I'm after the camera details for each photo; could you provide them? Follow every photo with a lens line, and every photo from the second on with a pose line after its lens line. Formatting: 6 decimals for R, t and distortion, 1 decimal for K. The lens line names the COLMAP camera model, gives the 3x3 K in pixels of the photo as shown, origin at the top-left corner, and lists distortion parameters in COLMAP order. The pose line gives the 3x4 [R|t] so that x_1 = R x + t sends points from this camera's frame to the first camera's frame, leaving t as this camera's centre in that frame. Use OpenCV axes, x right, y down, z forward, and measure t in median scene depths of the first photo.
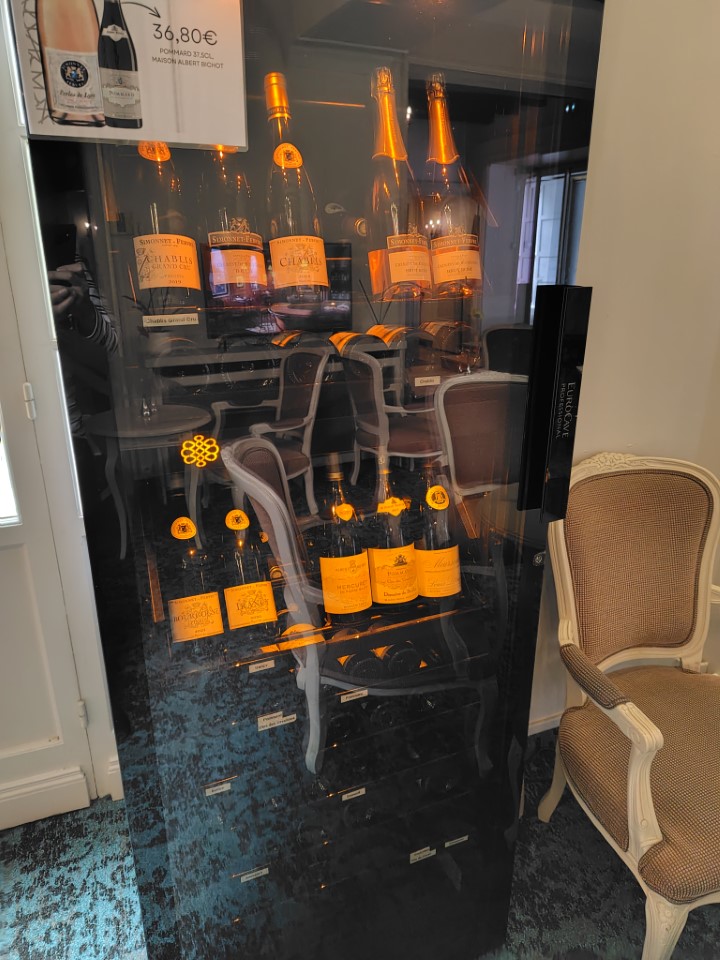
lens RADIAL K [[655.3, 0, 362.2], [0, 655.3, 478.3], [0, 0, 1]] dist [-0.007581, -0.002084]
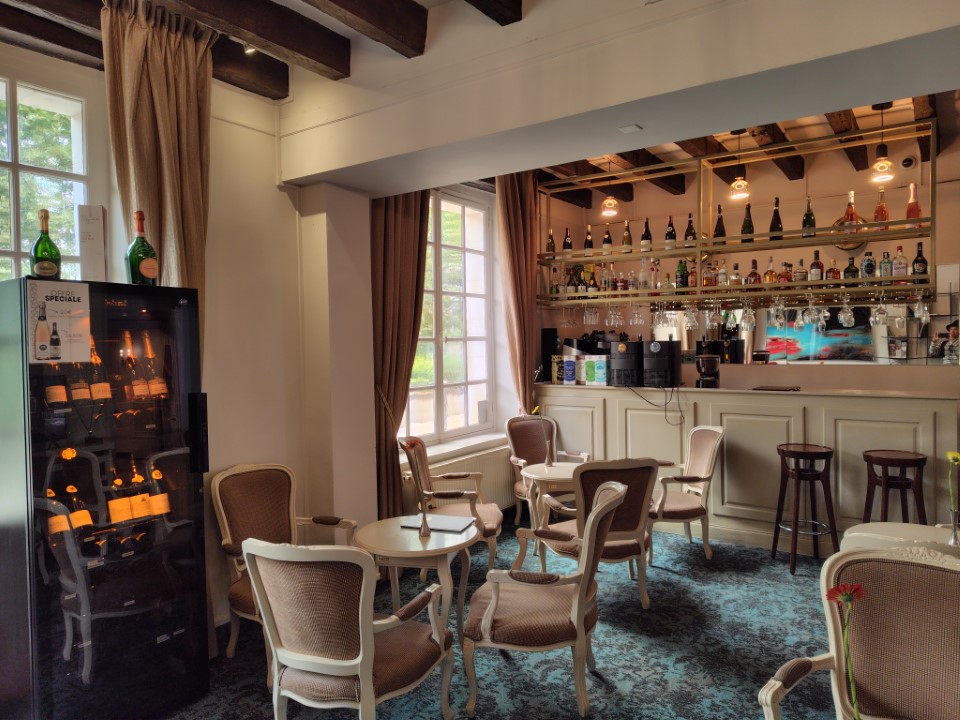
lens RADIAL K [[655.3, 0, 479.6], [0, 655.3, 358.4], [0, 0, 1]] dist [-0.007581, -0.002084]
pose [[0.824734, -0.029757, 0.564738, -0.325050], [0.210145, 0.943235, -0.257191, 0.617048], [-0.525027, 0.330791, 0.784171, -2.145983]]
